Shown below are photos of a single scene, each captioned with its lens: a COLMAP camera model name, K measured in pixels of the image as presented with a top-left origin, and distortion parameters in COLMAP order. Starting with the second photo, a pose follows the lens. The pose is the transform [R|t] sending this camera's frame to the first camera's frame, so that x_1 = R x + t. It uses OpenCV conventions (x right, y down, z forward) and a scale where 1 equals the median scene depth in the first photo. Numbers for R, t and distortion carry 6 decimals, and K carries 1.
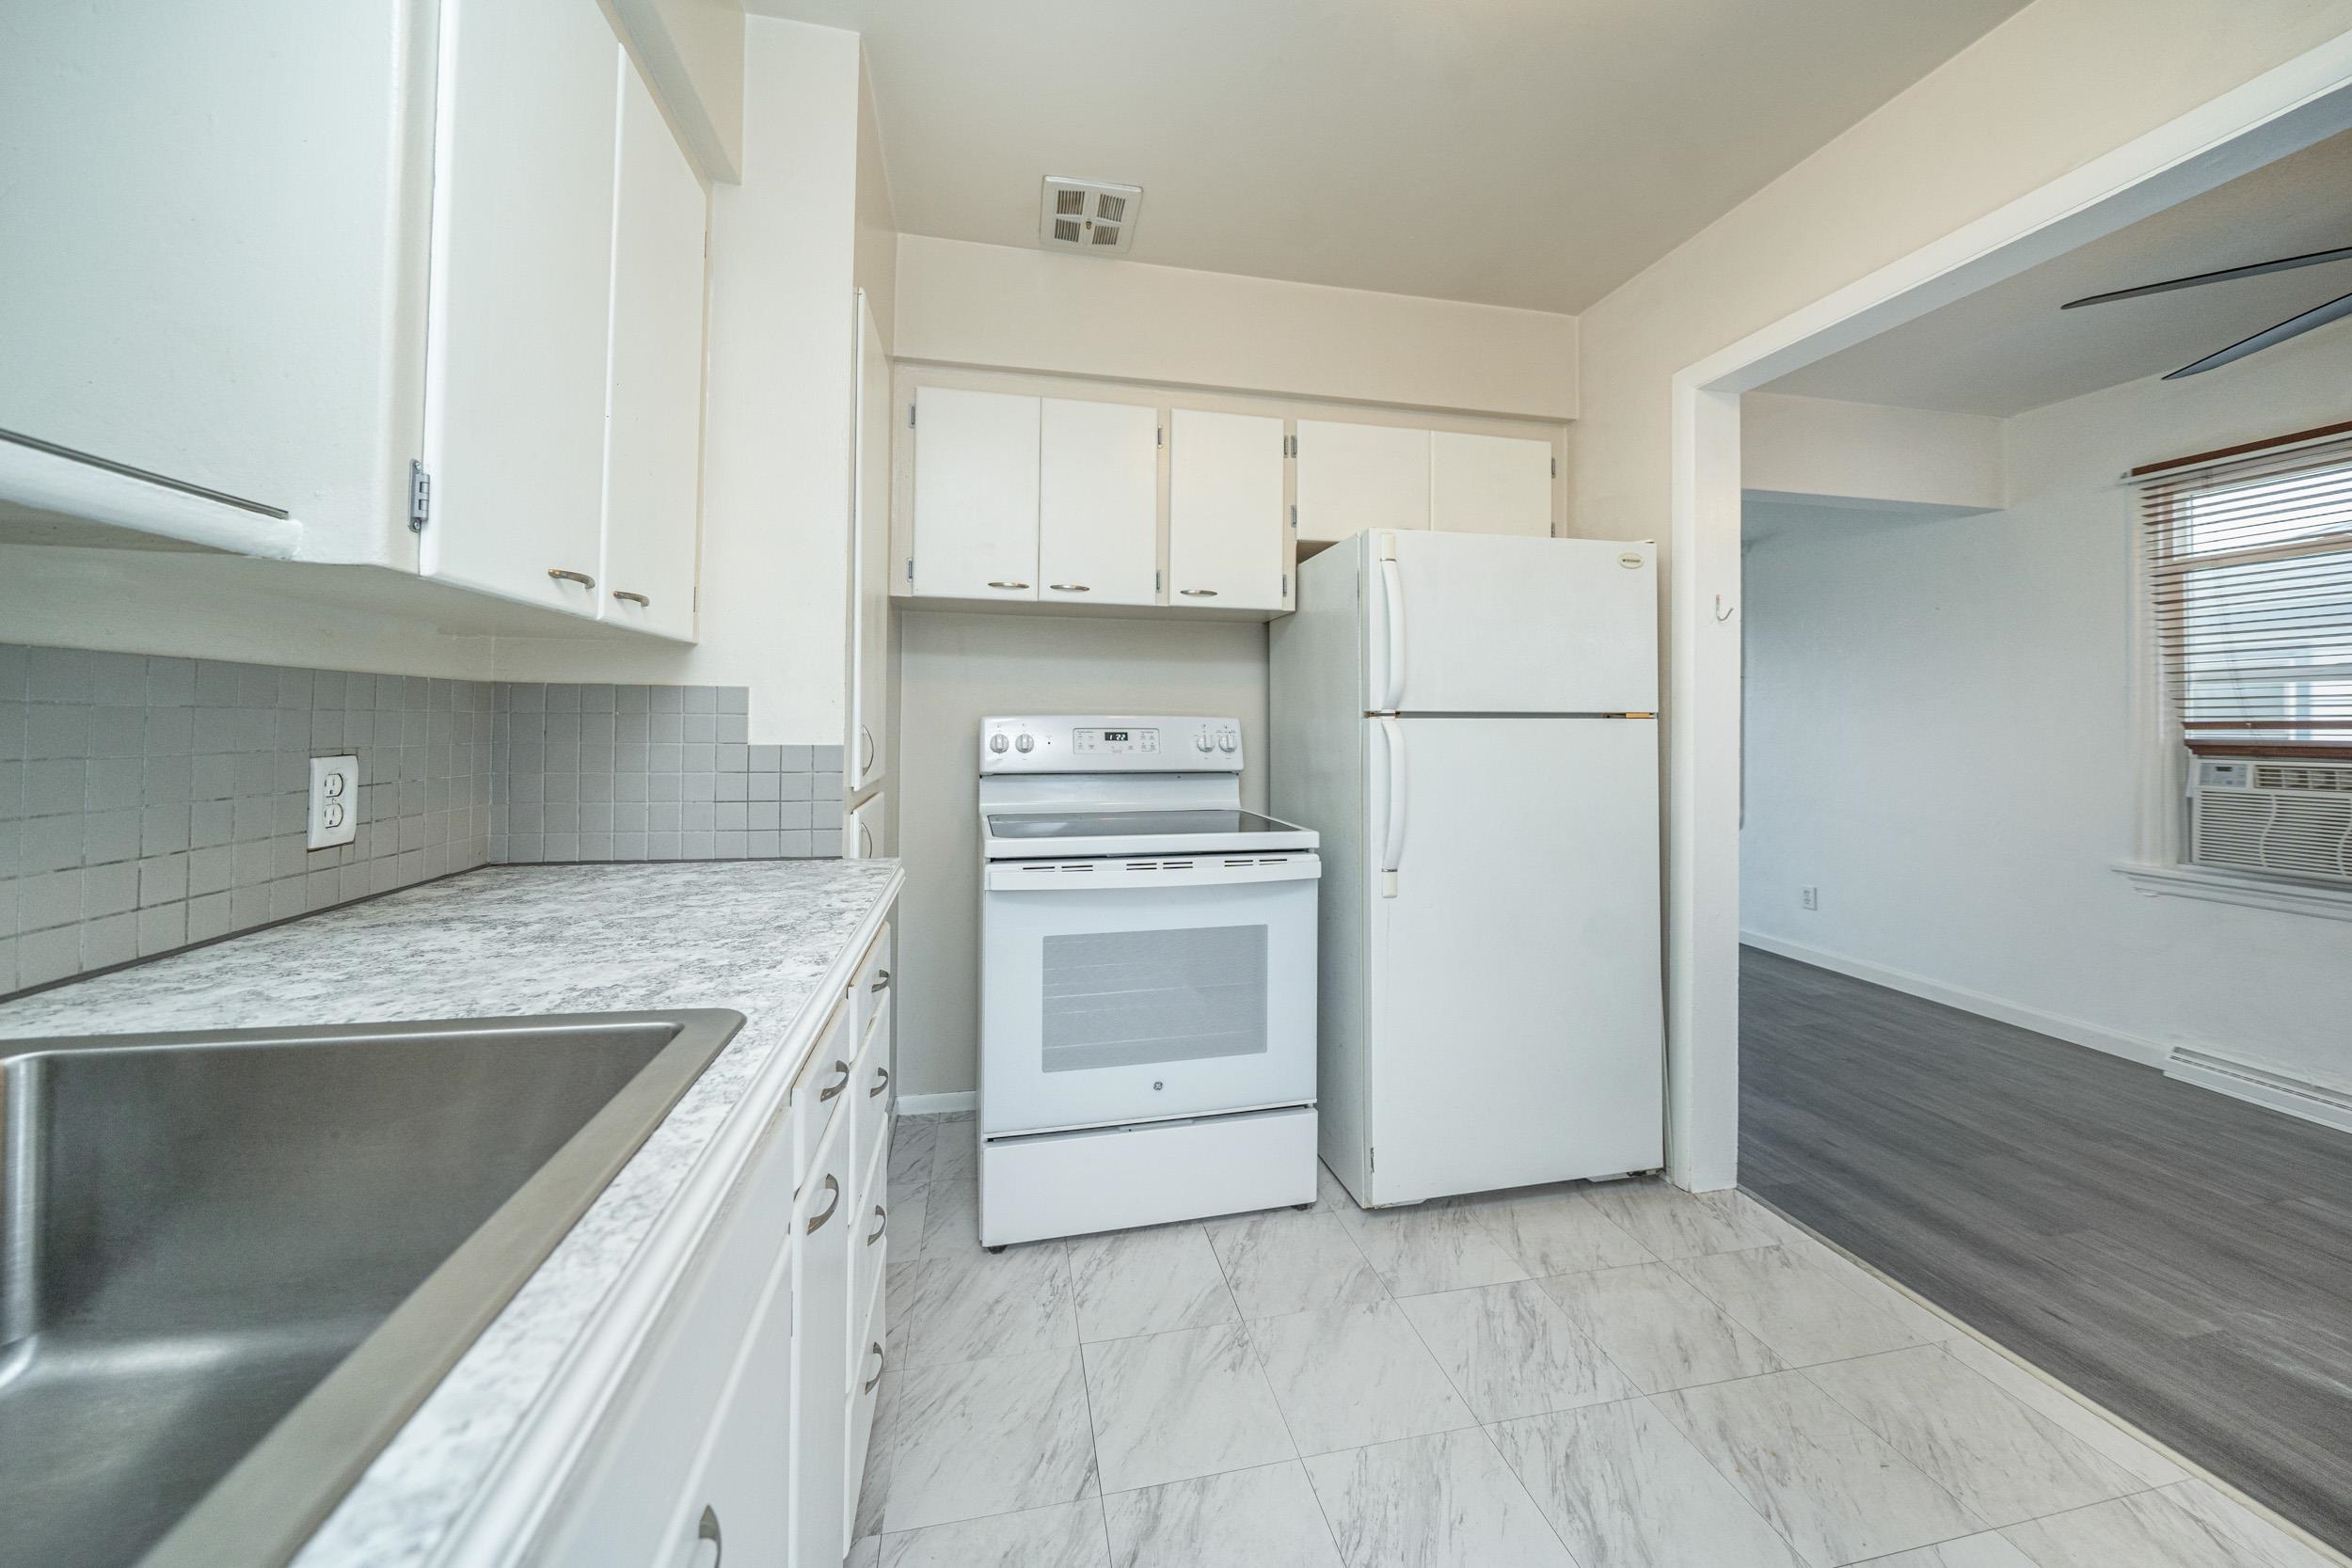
lens RADIAL K [[825.9, 0, 1154.6], [0, 825.9, 701.1], [0, 0, 1]] dist [-0.002279, -0.000229]
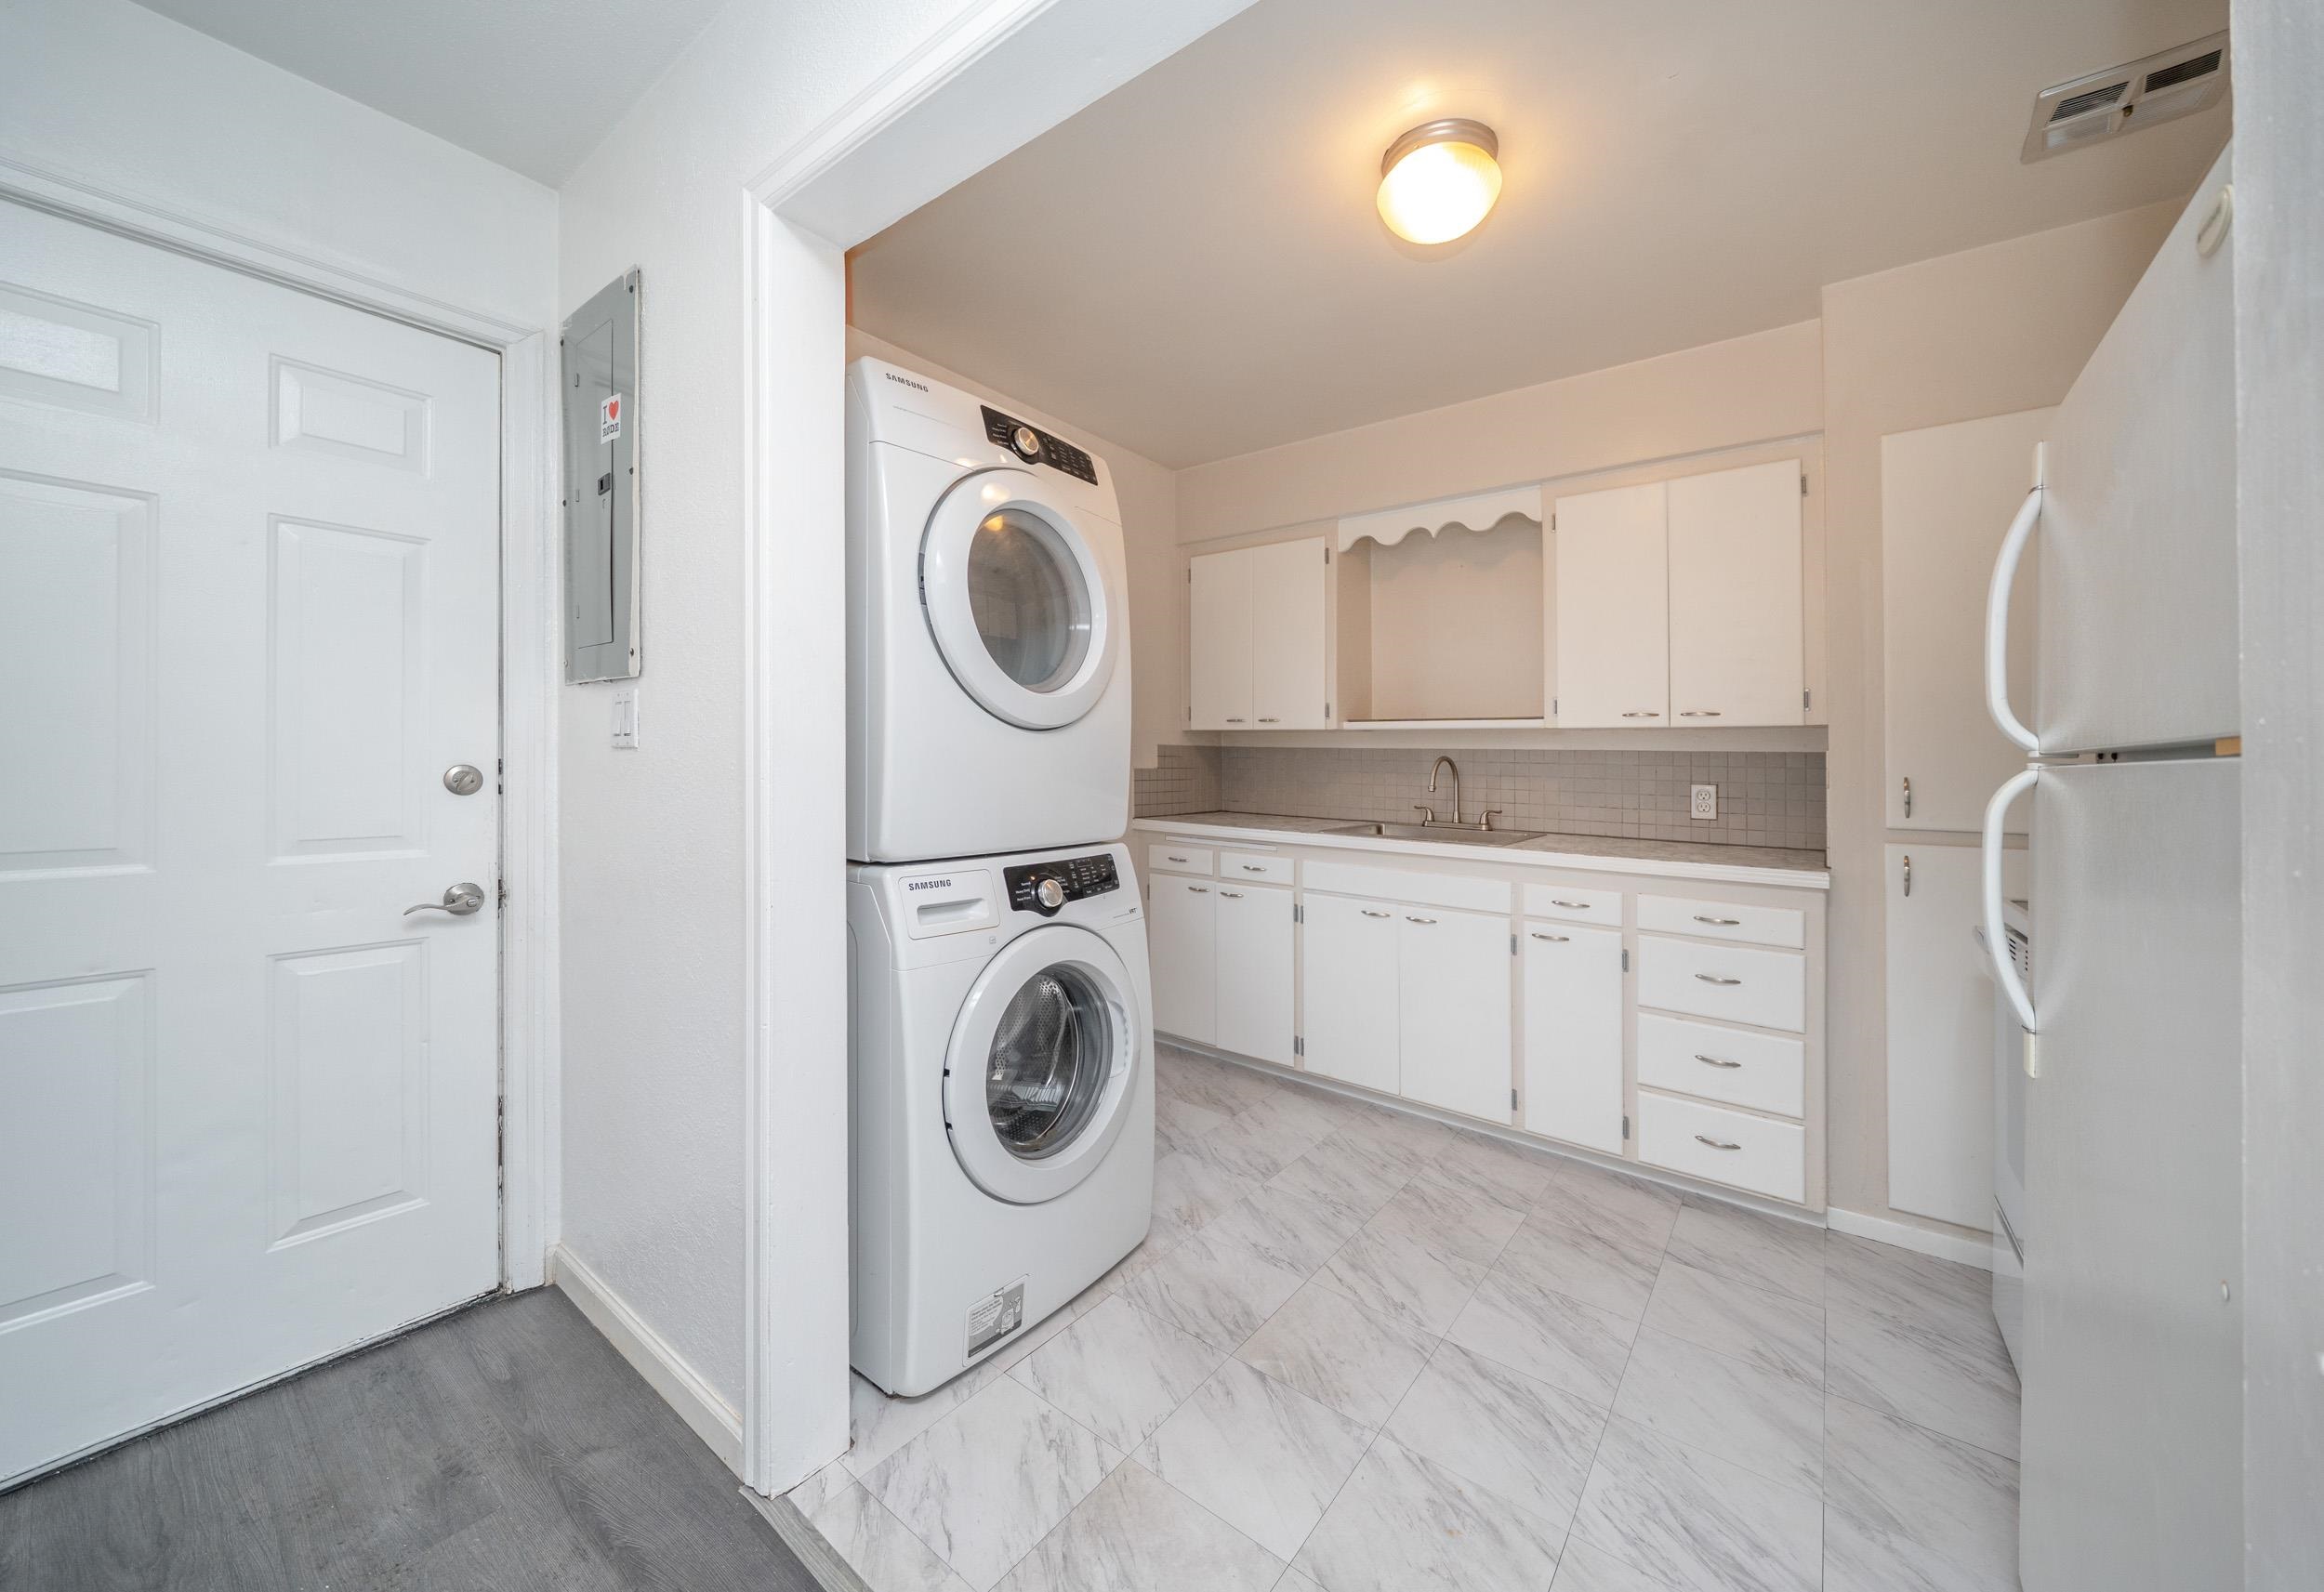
lens RADIAL K [[867.7, 0, 1150.0], [0, 867.7, 758.5], [0, 0, 1]] dist [-0.001796, -0.000078]
pose [[-0.762777, -0.020644, -0.646332, 1.790137], [-0.008088, 0.999717, -0.022386, 0.050088], [0.646611, -0.011848, -0.762728, 1.648016]]
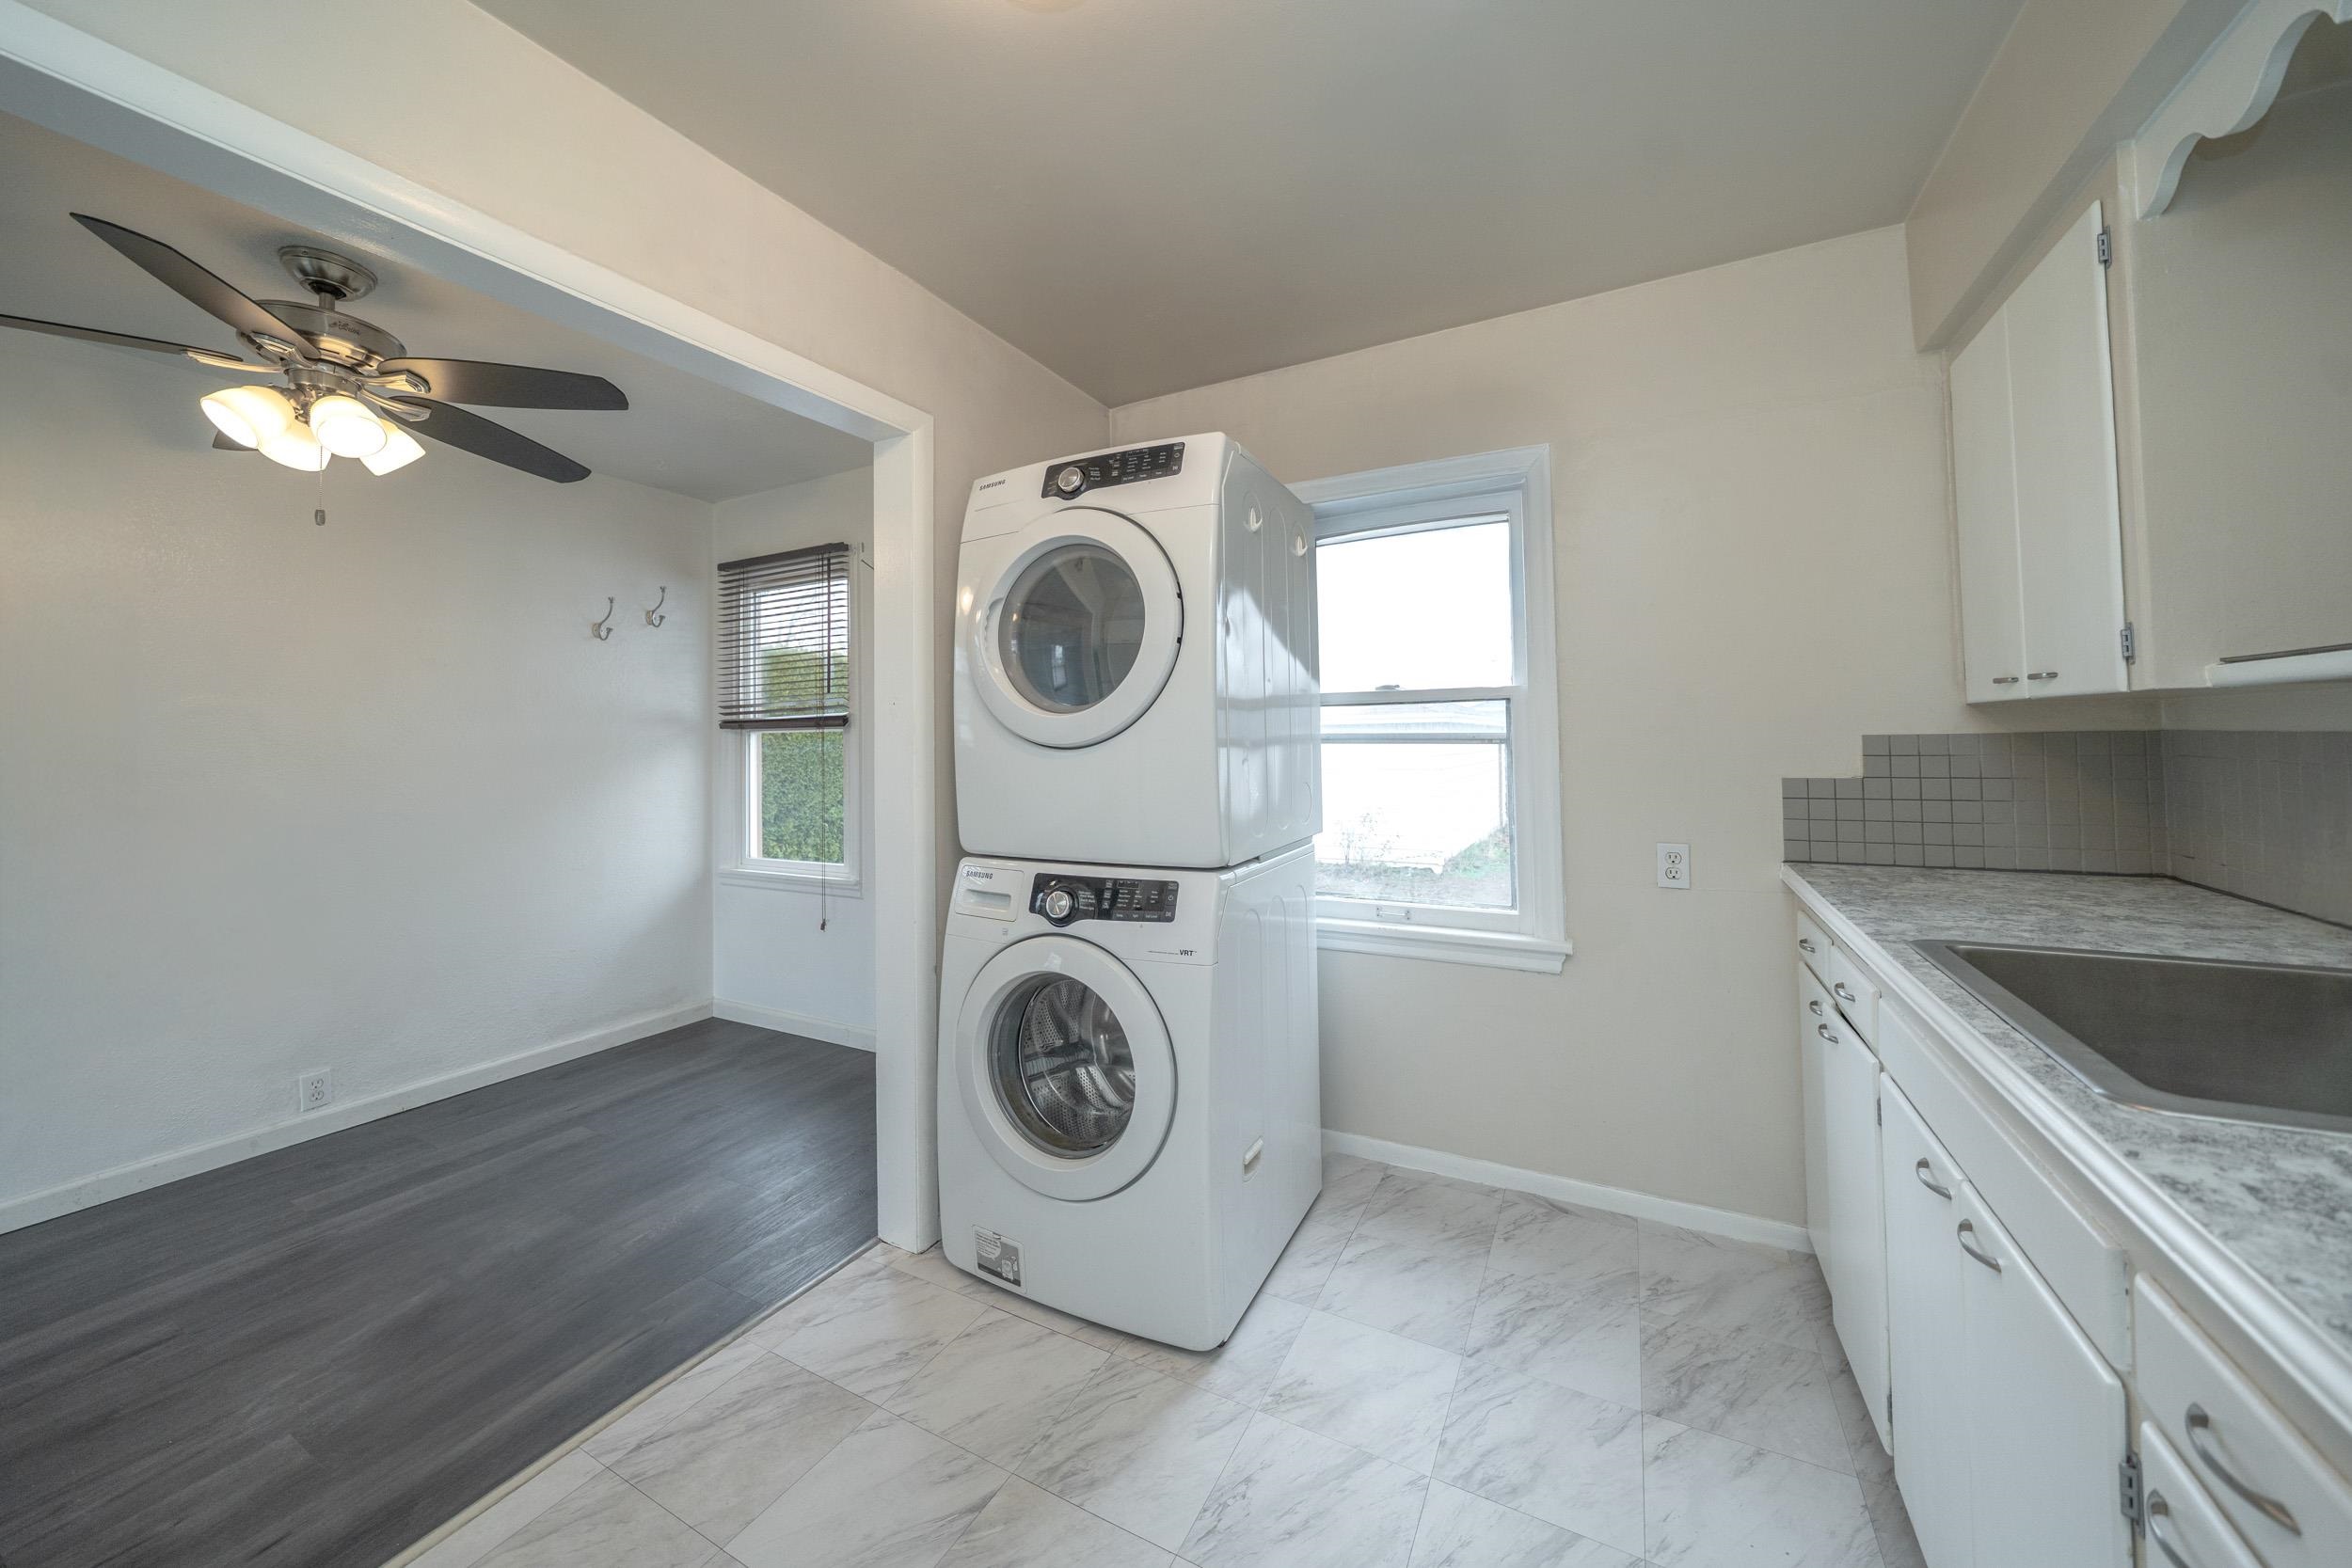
lens RADIAL K [[825.9, 0, 1186.3], [0, 825.9, 729.9], [0, 0, 1]] dist [-0.002279, -0.000229]
pose [[-0.776390, 0.008351, 0.630198, -0.122081], [-0.005500, 0.999784, -0.020024, -0.034576], [-0.630229, -0.019013, -0.776176, 1.418675]]
